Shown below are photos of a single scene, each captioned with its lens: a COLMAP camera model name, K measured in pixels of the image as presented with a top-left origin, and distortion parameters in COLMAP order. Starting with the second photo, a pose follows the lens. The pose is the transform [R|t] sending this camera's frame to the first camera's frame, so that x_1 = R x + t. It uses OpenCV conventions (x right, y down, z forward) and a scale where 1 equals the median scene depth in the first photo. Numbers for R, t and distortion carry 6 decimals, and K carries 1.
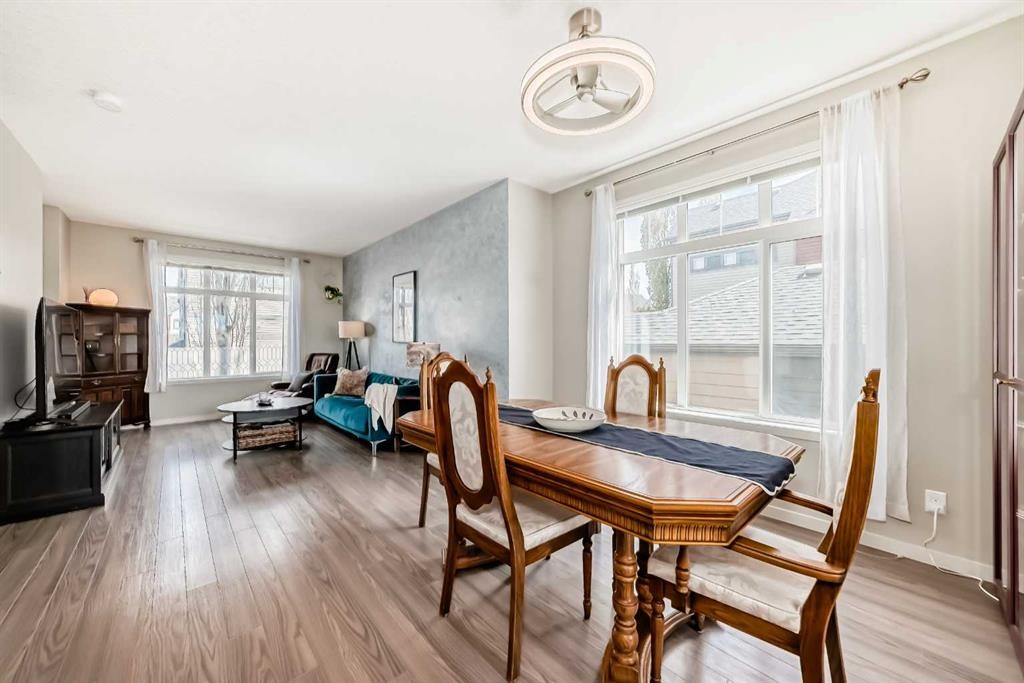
lens RADIAL K [[379.2, 0, 517.4], [0, 379.2, 341.5], [0, 0, 1]] dist [-0.011458, 0.000398]
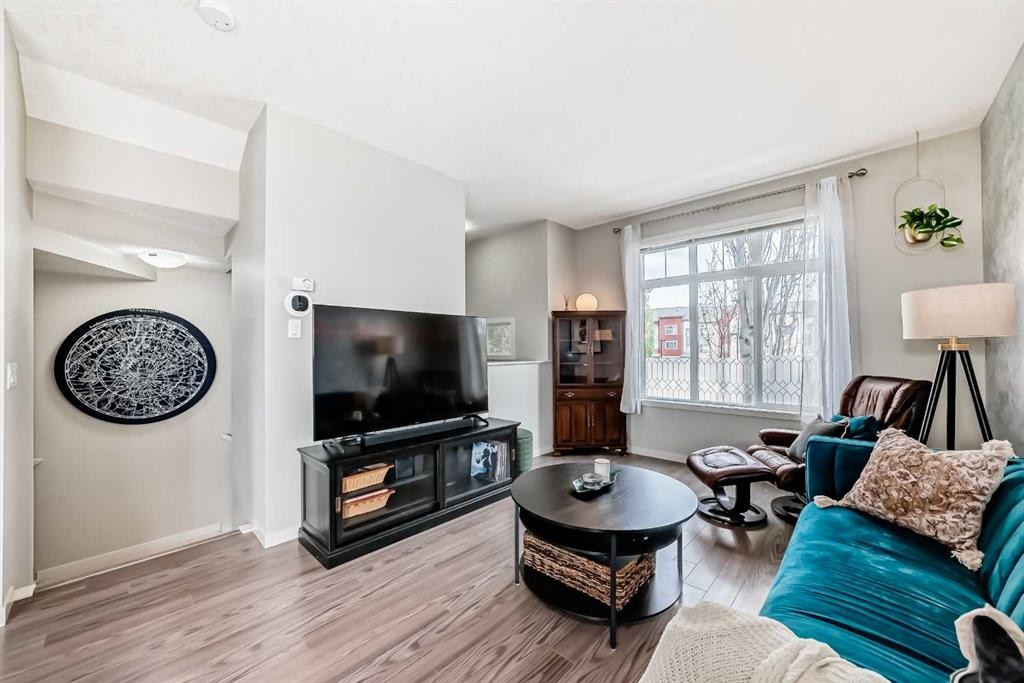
lens RADIAL K [[386.0, 0, 512.0], [0, 386.0, 341.5], [0, 0, 1]] dist [-0.010621, 0.000386]
pose [[0.064390, -0.017859, -0.997765, -0.162426], [0.006778, 0.999825, -0.017458, -0.005180], [0.997902, -0.005639, 0.064500, 0.720238]]
